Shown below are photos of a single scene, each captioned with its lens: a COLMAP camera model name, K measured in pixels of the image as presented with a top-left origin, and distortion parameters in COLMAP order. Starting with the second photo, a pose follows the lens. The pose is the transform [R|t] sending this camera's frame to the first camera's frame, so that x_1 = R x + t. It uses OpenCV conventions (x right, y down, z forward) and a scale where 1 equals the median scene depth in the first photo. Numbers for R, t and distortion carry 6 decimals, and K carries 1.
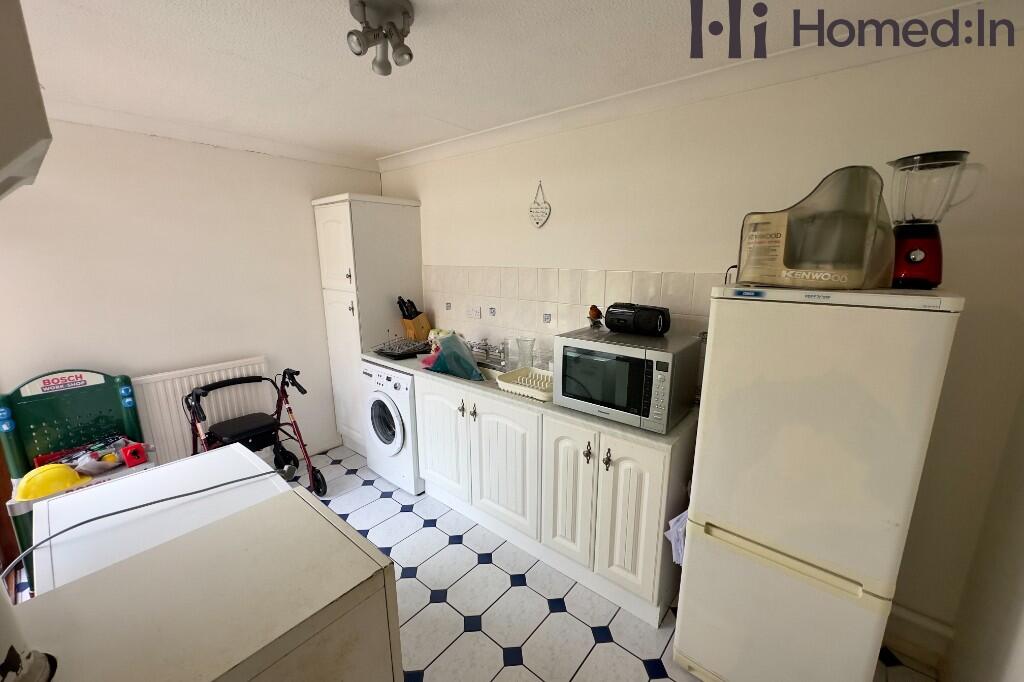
lens RADIAL K [[401.5, 0, 513.2], [0, 401.5, 344.9], [0, 0, 1]] dist [-0.002386, -0.000209]
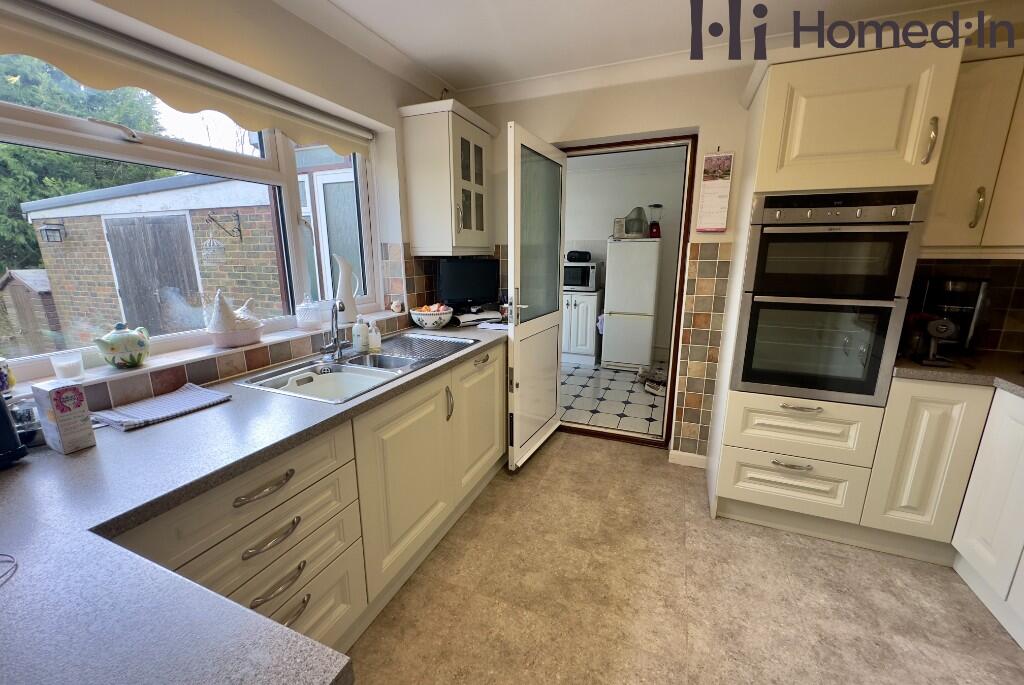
lens RADIAL K [[401.5, 0, 512.1], [0, 401.5, 340.3], [0, 0, 1]] dist [-0.002386, -0.000209]
pose [[0.955986, -0.065835, 0.285932, -1.126870], [0.065415, 0.997797, 0.011033, 0.532011], [-0.286028, 0.008157, 0.958186, -1.750221]]
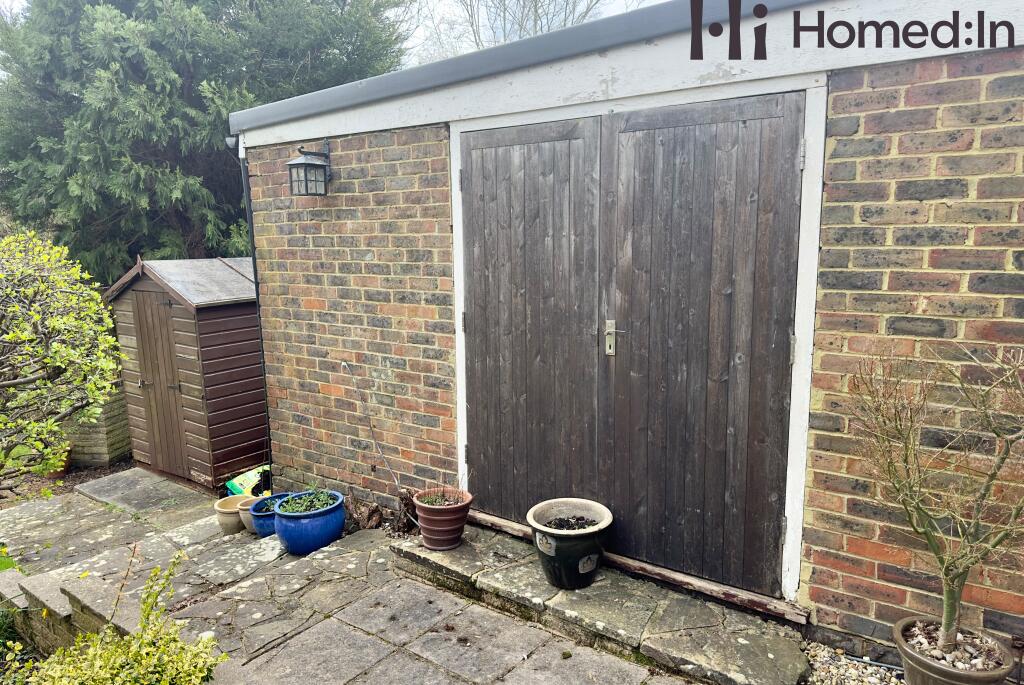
lens RADIAL K [[700.9, 0, 515.0], [0, 700.9, 344.3], [0, 0, 1]] dist [0.025416, -0.004043]
pose [[0.999280, -0.016721, 0.034042, -3.286990], [0.018645, 0.998199, -0.057013, 0.148892], [-0.033028, 0.057606, 0.997793, 0.207324]]
